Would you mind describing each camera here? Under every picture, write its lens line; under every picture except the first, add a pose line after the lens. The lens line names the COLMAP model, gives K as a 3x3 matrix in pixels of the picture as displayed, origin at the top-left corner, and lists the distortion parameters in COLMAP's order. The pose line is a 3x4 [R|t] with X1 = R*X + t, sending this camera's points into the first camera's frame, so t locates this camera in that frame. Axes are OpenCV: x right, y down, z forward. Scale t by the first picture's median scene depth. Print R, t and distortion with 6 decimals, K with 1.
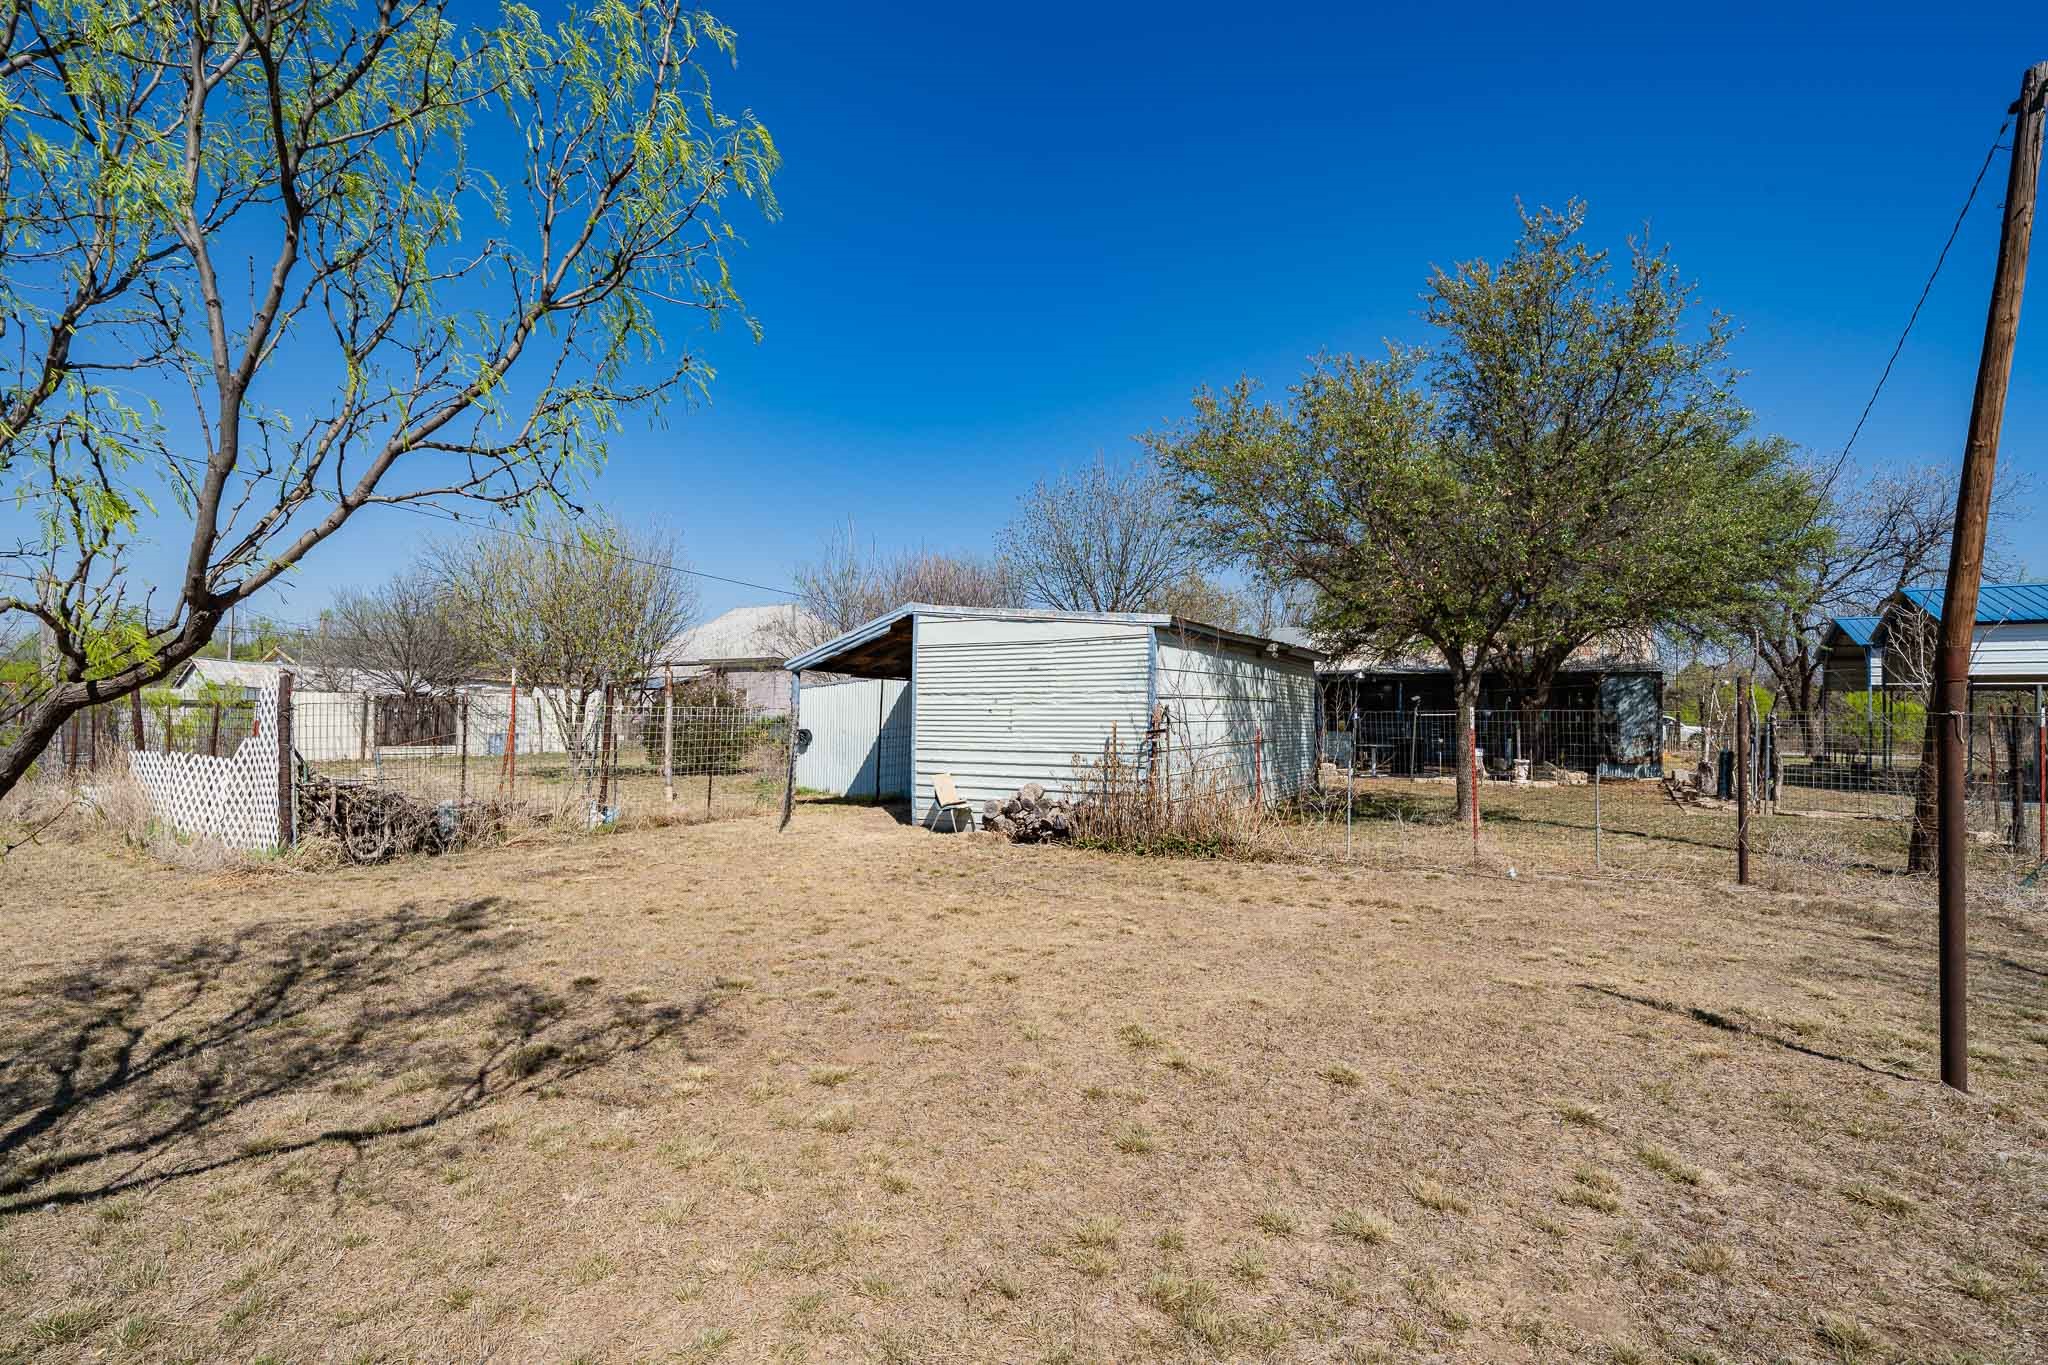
lens RADIAL K [[920.2, 0, 1024.0], [0, 920.2, 682.5], [0, 0, 1]] dist [-0.001672, -0.000082]
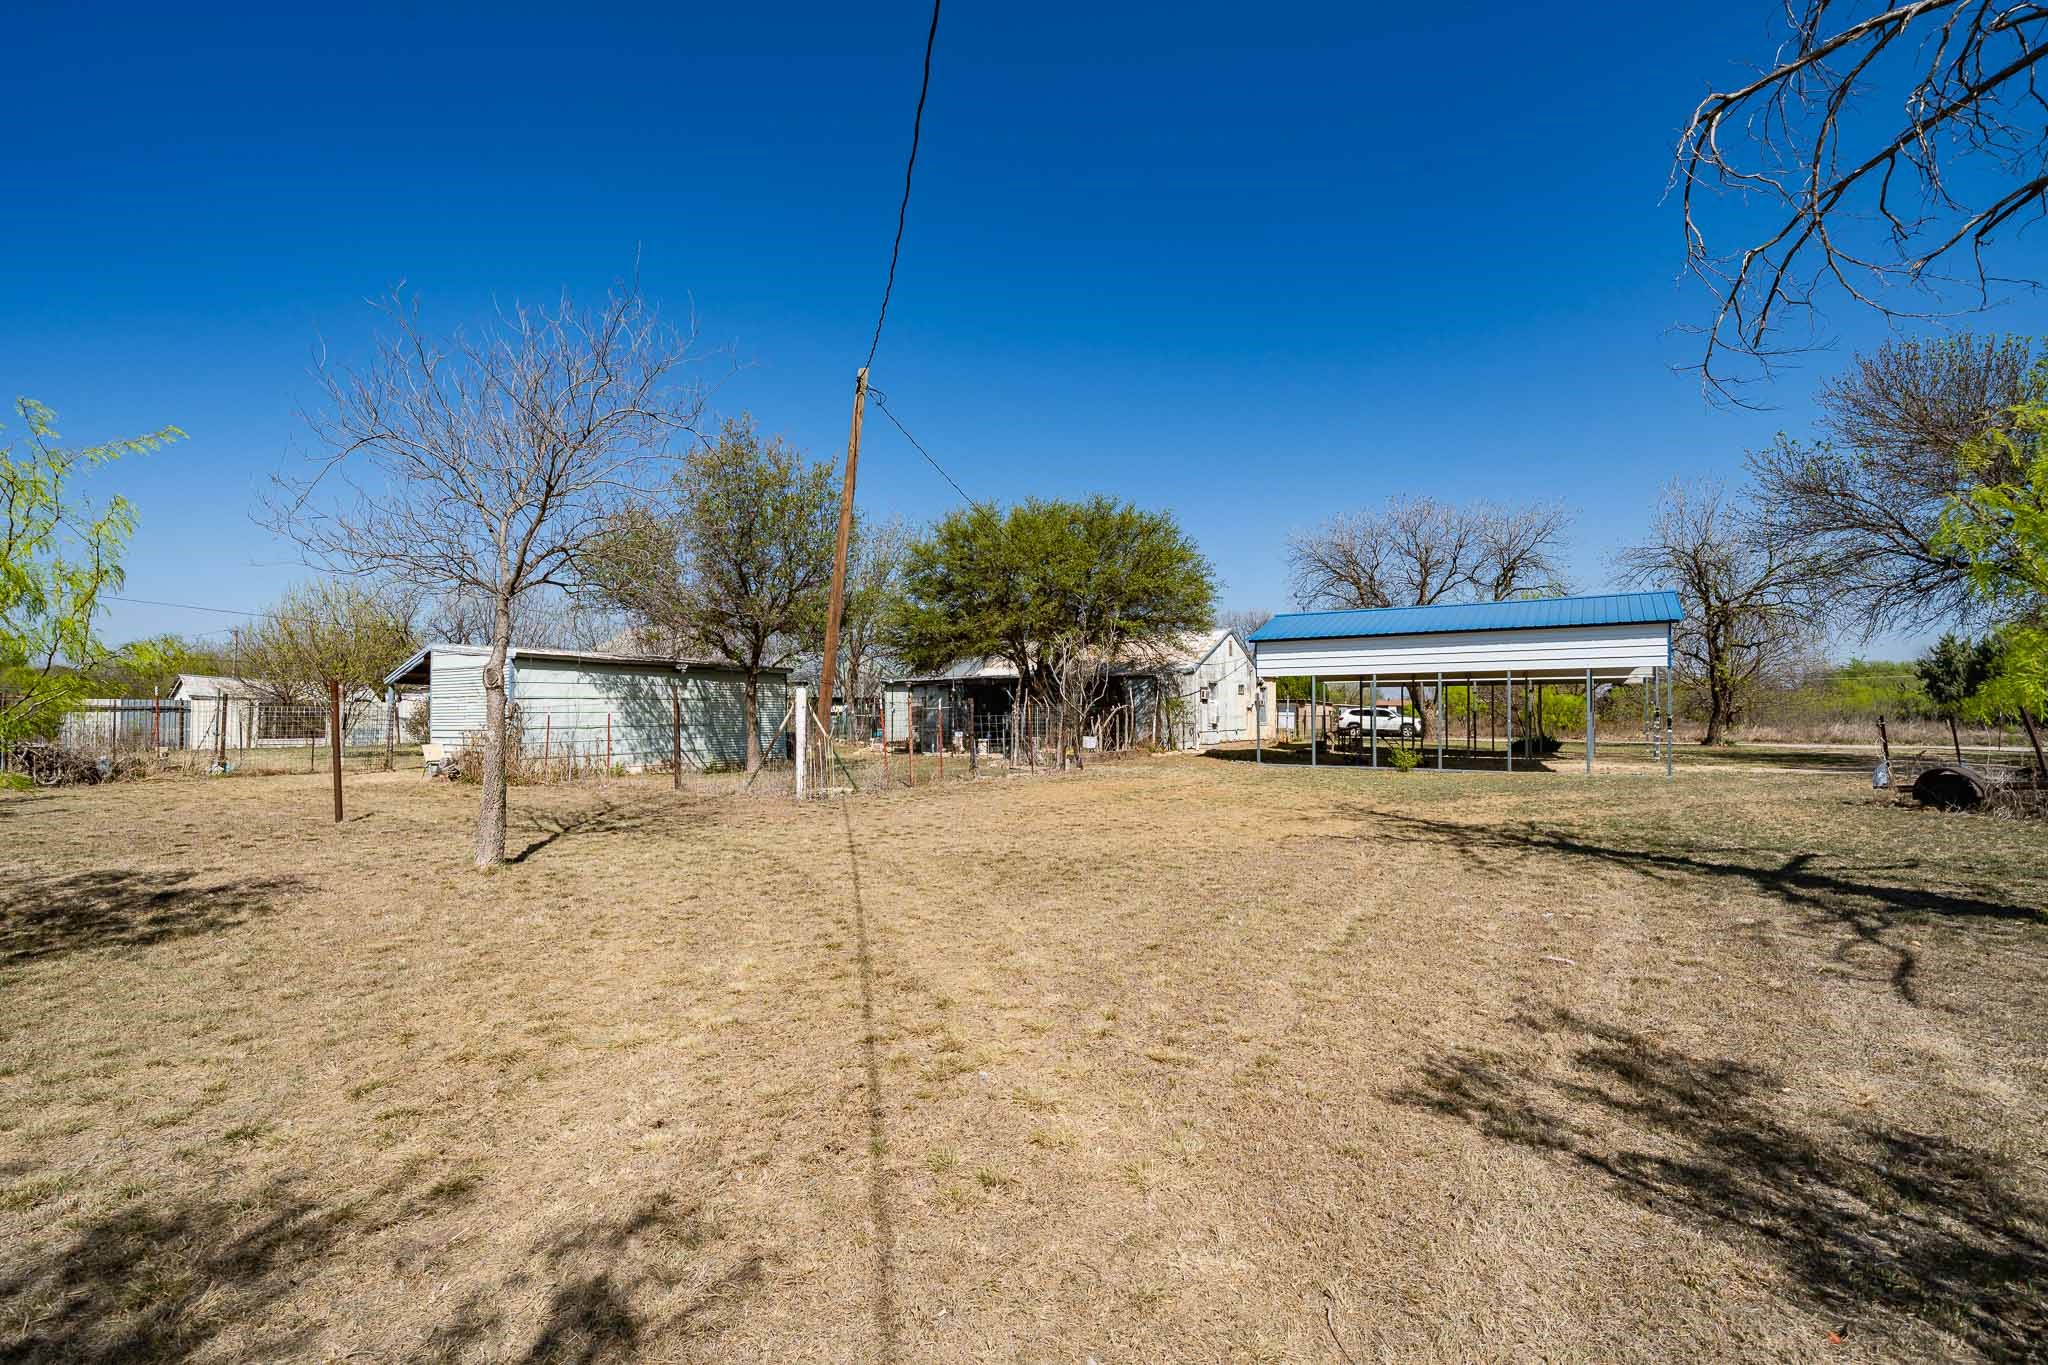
lens RADIAL K [[873.1, 0, 1024.0], [0, 873.1, 682.5], [0, 0, 1]] dist [-0.000479, -0.000007]
pose [[0.999192, -0.011054, -0.038642, 1.033645], [0.011010, 0.999938, -0.001344, -0.001639], [0.038655, 0.000917, 0.999252, -0.563369]]
